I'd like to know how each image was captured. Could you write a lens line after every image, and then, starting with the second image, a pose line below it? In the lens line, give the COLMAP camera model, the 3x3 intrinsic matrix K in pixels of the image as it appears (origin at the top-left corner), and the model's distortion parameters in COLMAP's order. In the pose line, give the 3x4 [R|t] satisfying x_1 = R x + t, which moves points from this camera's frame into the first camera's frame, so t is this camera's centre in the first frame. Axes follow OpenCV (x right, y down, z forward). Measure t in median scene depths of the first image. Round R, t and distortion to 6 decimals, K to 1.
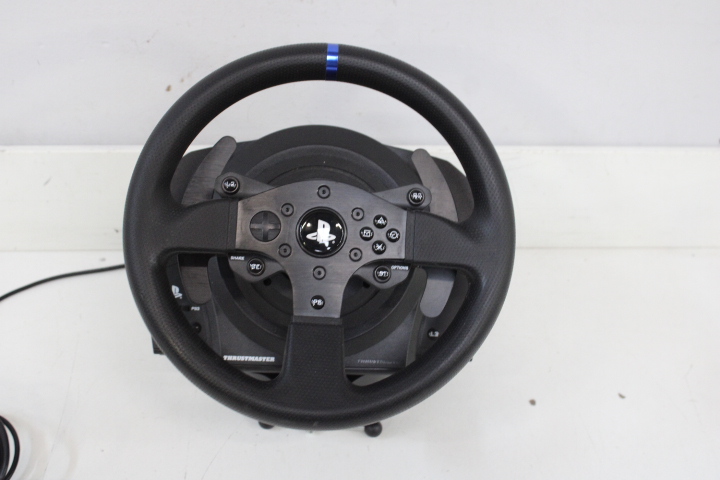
lens RADIAL K [[949.6, 0, 362.1], [0, 949.6, 252.7], [0, 0, 1]] dist [-0.058555, 0.000000]
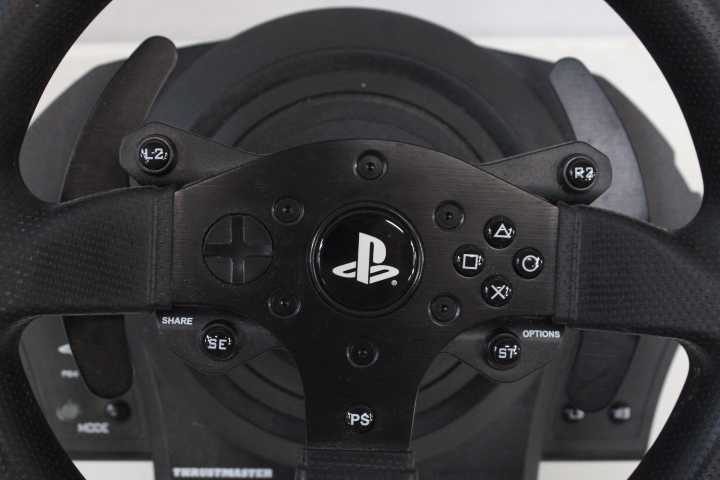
lens RADIAL K [[947.4, 0, 360.7], [0, 947.4, 247.1], [0, 0, 1]] dist [-0.052902, 0.000000]
pose [[0.999776, -0.011118, -0.017984, -0.035749], [0.013239, 0.992376, 0.122537, -0.077610], [0.016485, -0.122747, 0.992301, 0.542453]]
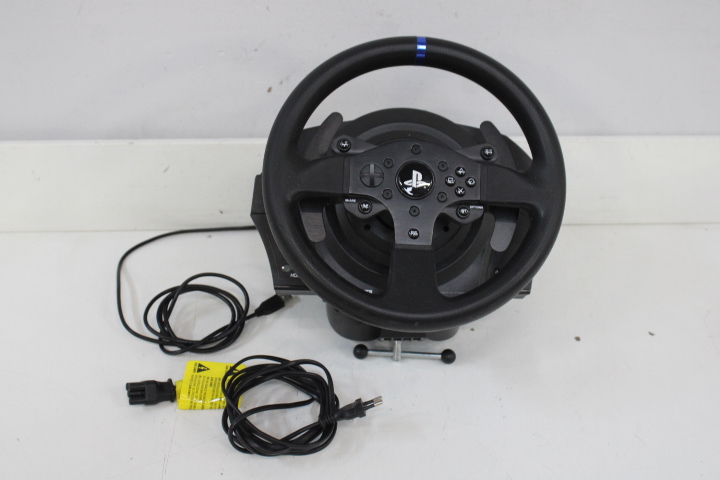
lens RADIAL K [[947.4, 0, 360.7], [0, 947.4, 240.4], [0, 0, 1]] dist [-0.052902, 0.000000]
pose [[0.999815, -0.013564, -0.013664, -0.095953], [0.012492, 0.997052, -0.075711, 0.149433], [0.014651, 0.075526, 0.997036, -0.262434]]
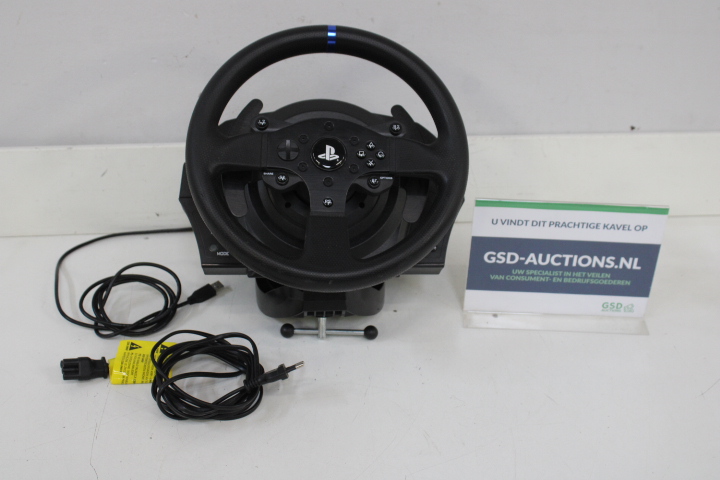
lens RADIAL K [[947.4, 0, 358.0], [0, 947.4, 235.2], [0, 0, 1]] dist [-0.052902, 0.000000]
pose [[0.998986, -0.038530, 0.023282, -0.035146], [0.041755, 0.986344, -0.159314, 0.303636], [-0.016826, 0.160125, 0.986953, -0.330920]]
